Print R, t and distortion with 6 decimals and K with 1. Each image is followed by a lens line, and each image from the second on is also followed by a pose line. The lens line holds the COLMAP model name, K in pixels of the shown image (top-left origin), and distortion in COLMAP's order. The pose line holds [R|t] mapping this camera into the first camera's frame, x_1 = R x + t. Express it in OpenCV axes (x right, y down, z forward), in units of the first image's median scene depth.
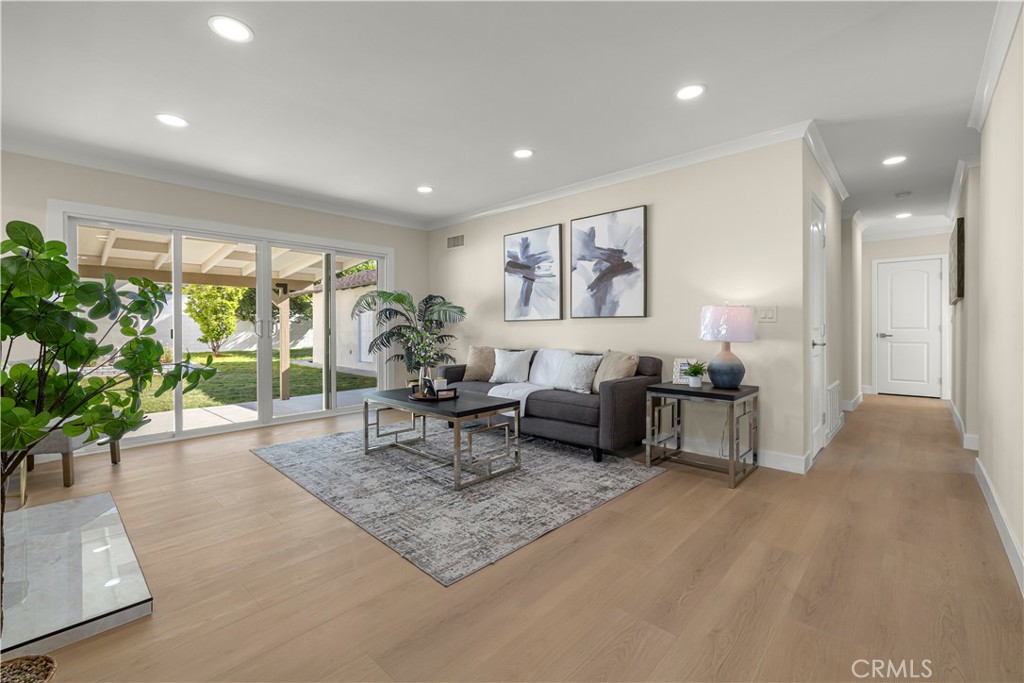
lens RADIAL K [[437.6, 0, 516.7], [0, 437.6, 333.8], [0, 0, 1]] dist [-0.001331, 0.000980]
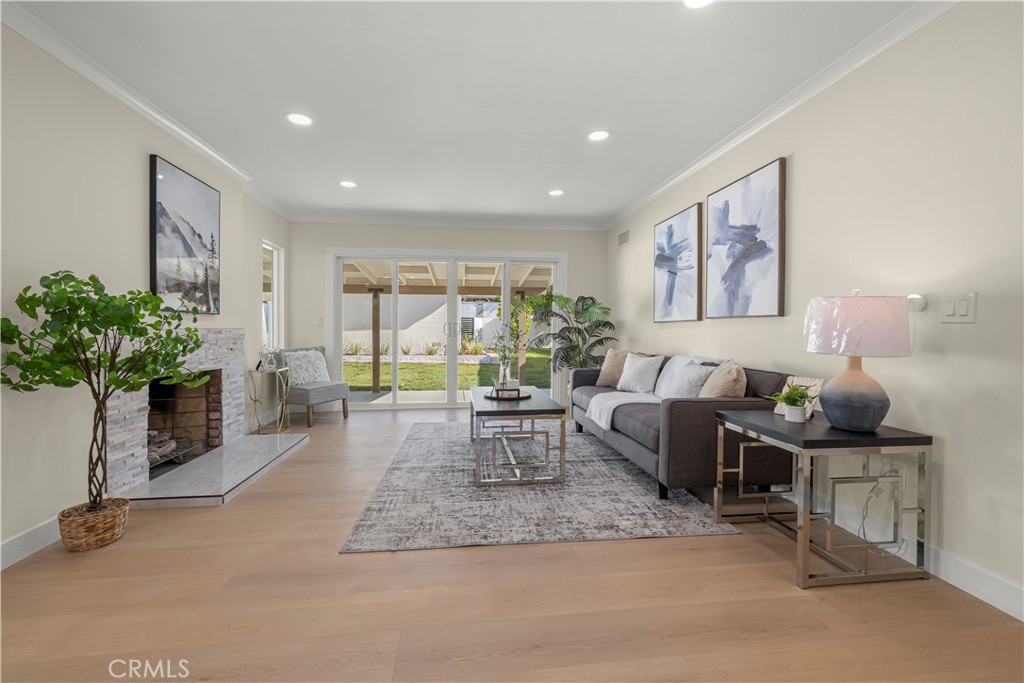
lens RADIAL K [[437.6, 0, 508.8], [0, 437.6, 332.9], [0, 0, 1]] dist [-0.001331, 0.000980]
pose [[0.767888, 0.011519, -0.640481, 0.421385], [-0.015596, 0.999878, -0.000716, -0.003985], [0.640394, 0.010539, 0.767974, 0.181506]]
